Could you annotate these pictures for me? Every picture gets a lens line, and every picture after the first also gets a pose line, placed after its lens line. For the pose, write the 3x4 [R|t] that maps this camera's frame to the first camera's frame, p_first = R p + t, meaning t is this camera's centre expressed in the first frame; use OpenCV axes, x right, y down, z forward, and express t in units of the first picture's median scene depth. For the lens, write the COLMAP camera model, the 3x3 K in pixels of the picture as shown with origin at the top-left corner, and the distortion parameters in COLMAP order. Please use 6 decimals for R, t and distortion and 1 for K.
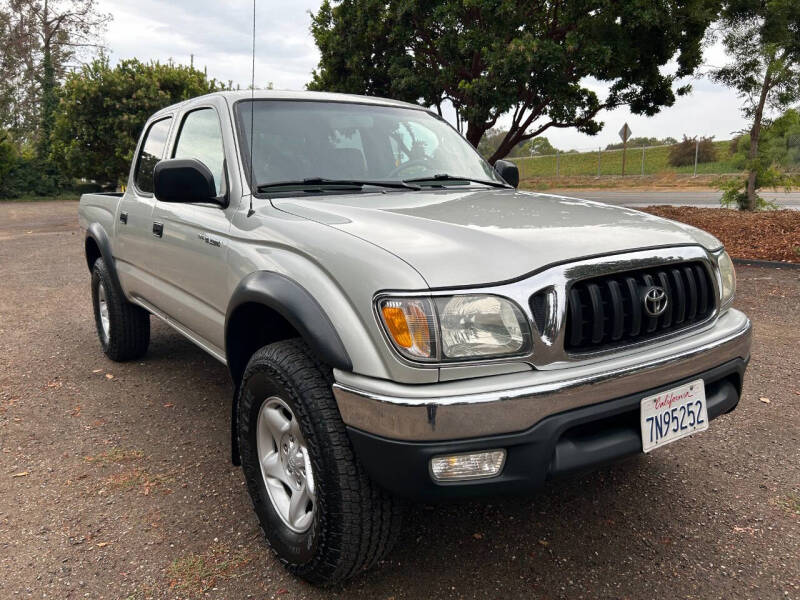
lens RADIAL K [[601.9, 0, 397.2], [0, 601.9, 302.4], [0, 0, 1]] dist [0.052329, -0.063343]
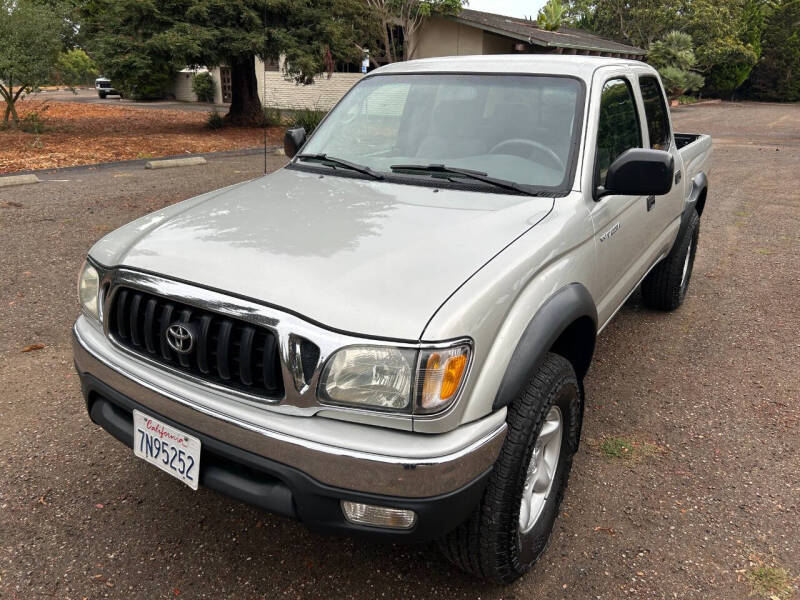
lens RADIAL K [[602.4, 0, 395.9], [0, 602.4, 293.0], [0, 0, 1]] dist [0.048013, -0.056232]
pose [[0.384825, 0.326772, -0.863209, 1.177098], [-0.201183, 0.942441, 0.267076, -0.342764], [0.900797, 0.070886, 0.428416, 0.755918]]
